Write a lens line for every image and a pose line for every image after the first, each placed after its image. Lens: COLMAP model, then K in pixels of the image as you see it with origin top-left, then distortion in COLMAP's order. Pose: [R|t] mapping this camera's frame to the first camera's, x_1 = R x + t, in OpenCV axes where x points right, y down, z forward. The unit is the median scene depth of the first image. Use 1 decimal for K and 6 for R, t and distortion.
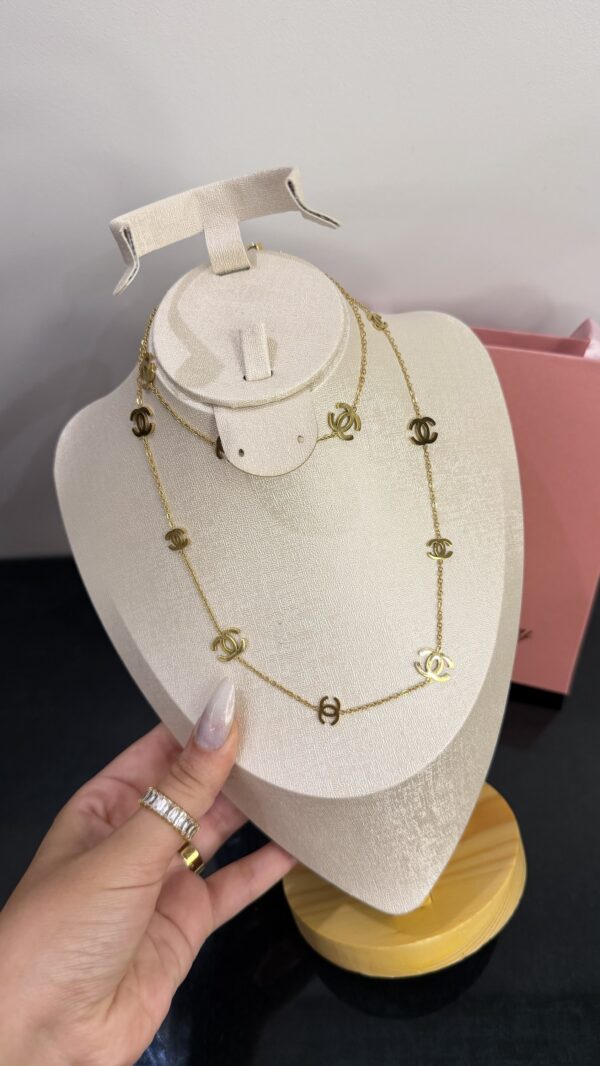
lens RADIAL K [[762.6, 0, 300.0], [0, 762.6, 533.0], [0, 0, 1]] dist [0.088742, -0.278373]
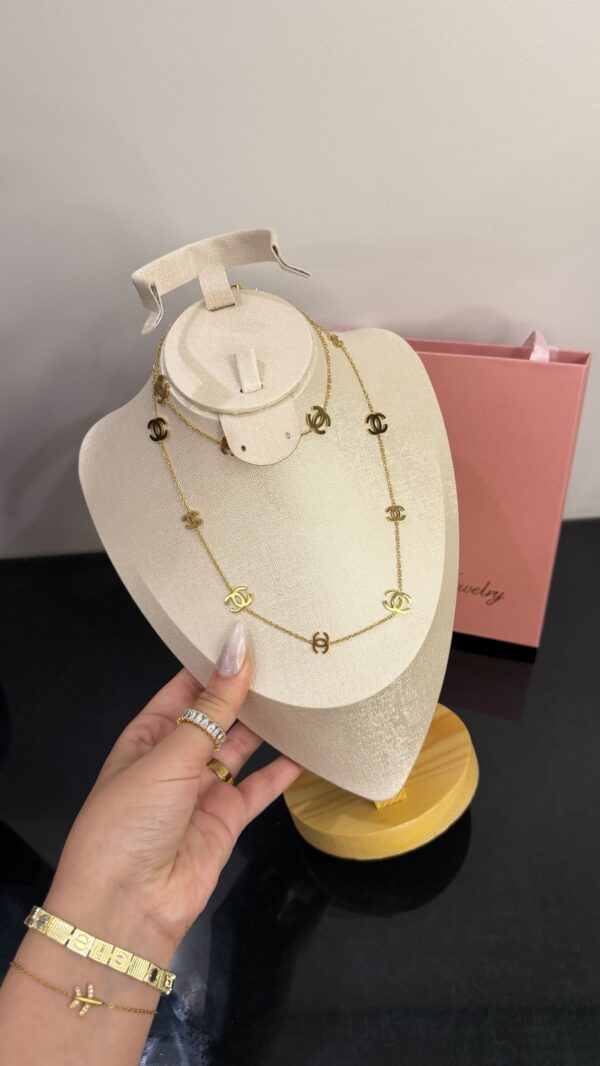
lens RADIAL K [[762.6, 0, 300.0], [0, 762.6, 533.0], [0, 0, 1]] dist [0.088742, -0.278373]
pose [[0.993950, -0.068990, 0.085460, -0.093522], [0.068459, 0.997612, 0.009129, 0.031035], [-0.085886, -0.003224, 0.996300, -0.284338]]
